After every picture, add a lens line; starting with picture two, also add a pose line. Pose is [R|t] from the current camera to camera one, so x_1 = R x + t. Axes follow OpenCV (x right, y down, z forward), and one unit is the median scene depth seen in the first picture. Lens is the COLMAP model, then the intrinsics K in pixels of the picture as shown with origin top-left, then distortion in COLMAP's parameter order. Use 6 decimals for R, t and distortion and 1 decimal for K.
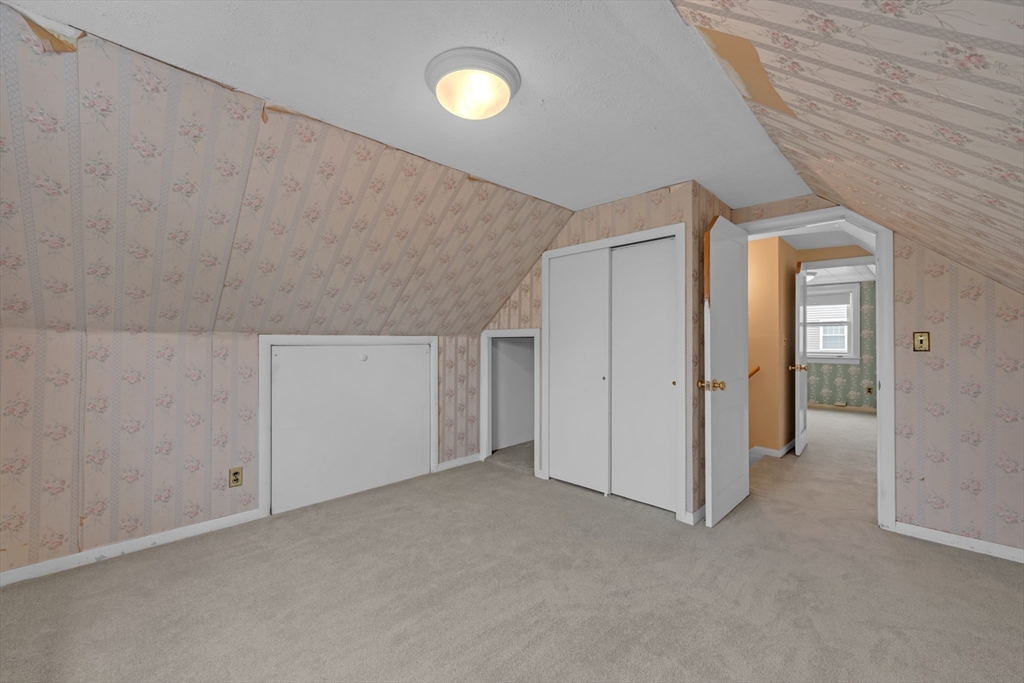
lens RADIAL K [[407.7, 0, 511.7], [0, 407.7, 340.1], [0, 0, 1]] dist [0.001865, 0.000568]
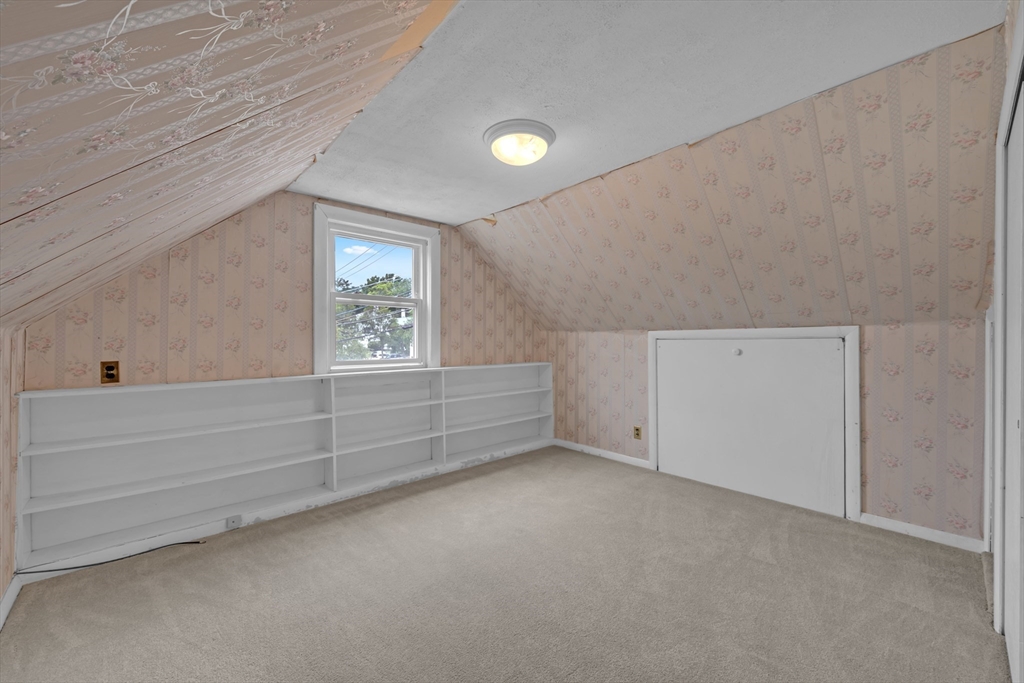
lens RADIAL K [[407.7, 0, 511.5], [0, 407.7, 340.2], [0, 0, 1]] dist [0.001865, 0.000568]
pose [[-0.043693, 0.015578, -0.998924, 0.723969], [0.023827, 0.999610, 0.014547, -0.013123], [0.998761, -0.023166, -0.044047, 0.615821]]
